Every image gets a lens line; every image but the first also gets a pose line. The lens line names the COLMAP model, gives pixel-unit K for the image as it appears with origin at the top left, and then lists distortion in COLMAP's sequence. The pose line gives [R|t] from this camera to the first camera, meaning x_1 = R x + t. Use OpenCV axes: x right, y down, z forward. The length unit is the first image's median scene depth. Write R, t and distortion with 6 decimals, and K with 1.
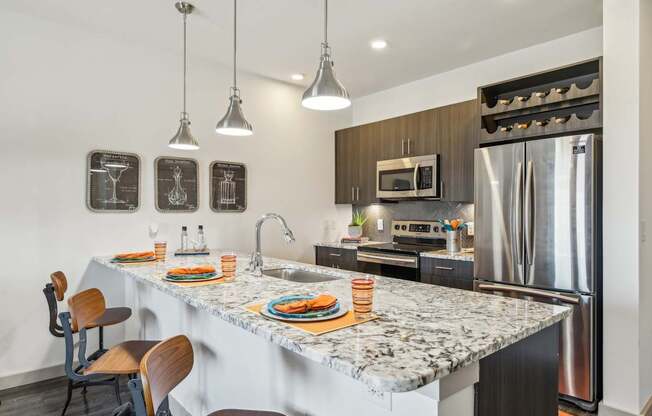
lens RADIAL K [[494.6, 0, 326.0], [0, 494.6, 208.0], [0, 0, 1]] dist [0.000789, 0.000054]
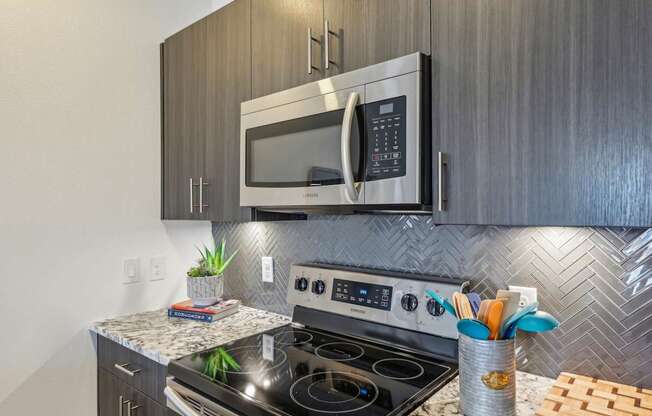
lens RADIAL K [[529.0, 0, 326.0], [0, 529.0, 208.0], [0, 0, 1]] dist [0.003821, 0.002737]
pose [[0.992901, 0.000285, 0.118943, 0.118788], [0.000286, 0.999989, -0.004782, -0.017822], [-0.118943, 0.004782, 0.992890, 0.623552]]
